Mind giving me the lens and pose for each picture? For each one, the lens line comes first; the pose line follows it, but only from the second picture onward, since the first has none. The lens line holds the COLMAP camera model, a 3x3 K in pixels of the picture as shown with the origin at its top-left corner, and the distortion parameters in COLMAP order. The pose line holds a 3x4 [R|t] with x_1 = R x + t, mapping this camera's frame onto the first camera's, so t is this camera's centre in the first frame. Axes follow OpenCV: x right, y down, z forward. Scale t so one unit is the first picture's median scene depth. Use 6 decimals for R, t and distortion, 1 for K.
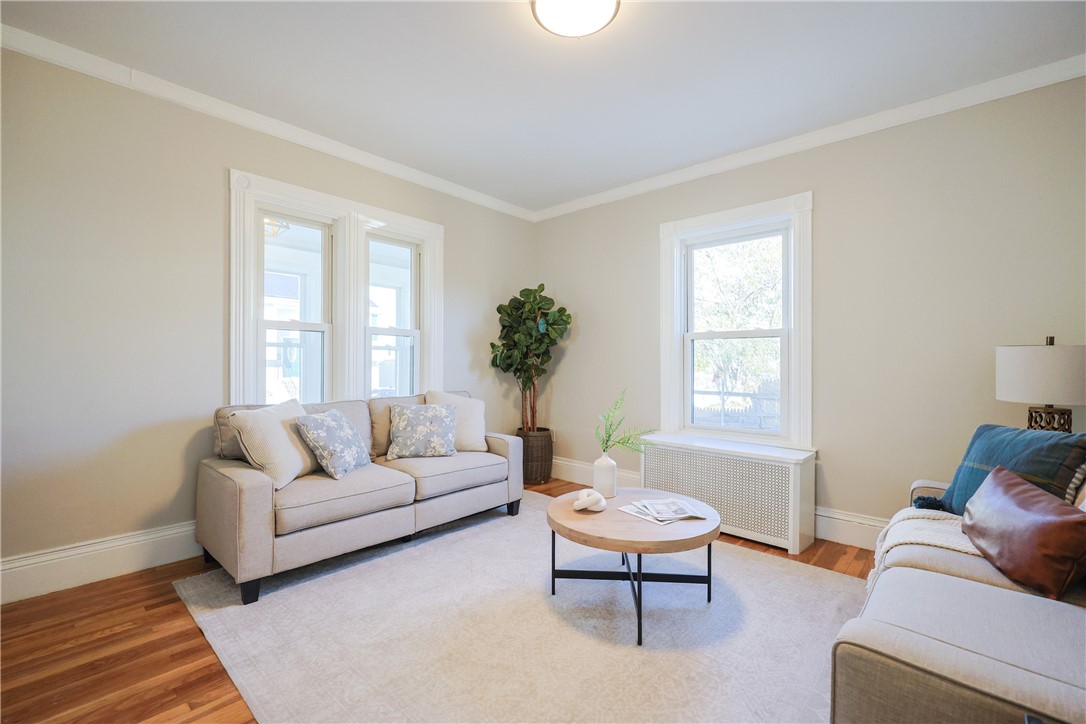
lens RADIAL K [[465.7, 0, 539.7], [0, 465.7, 361.7], [0, 0, 1]] dist [-0.002572, 0.000153]
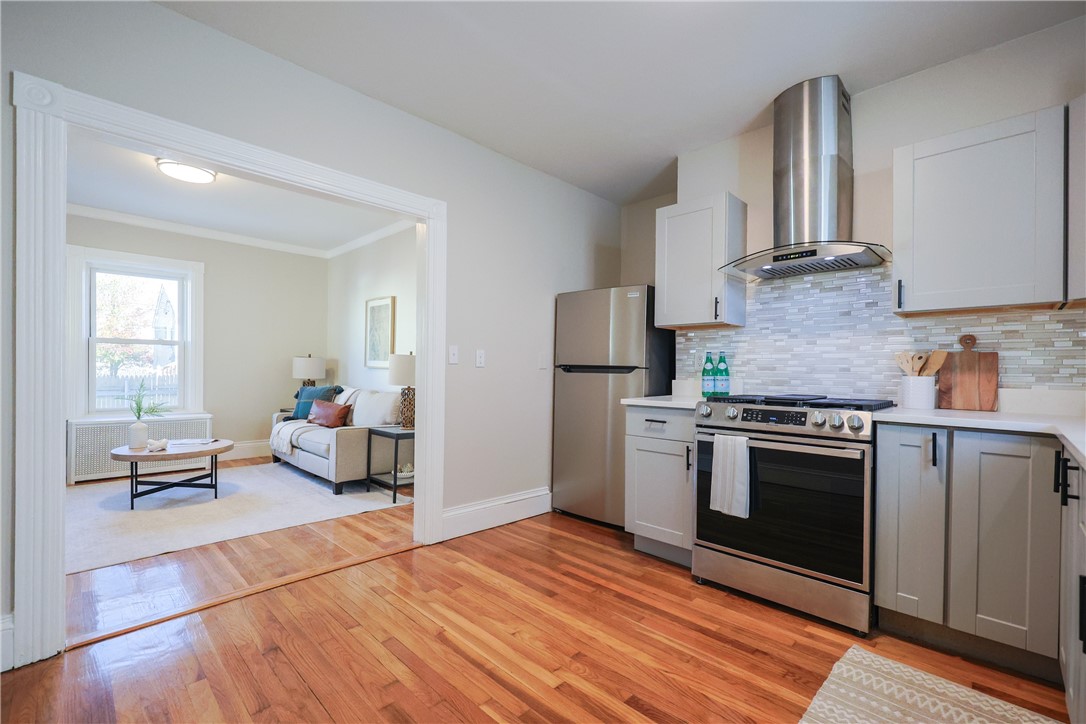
lens RADIAL K [[465.7, 0, 545.4], [0, 465.7, 369.5], [0, 0, 1]] dist [-0.002572, 0.000153]
pose [[0.028173, -0.004615, 0.999592, -1.475181], [-0.012418, 0.999911, 0.004966, 0.005062], [-0.999526, -0.012553, 0.028113, -0.417538]]
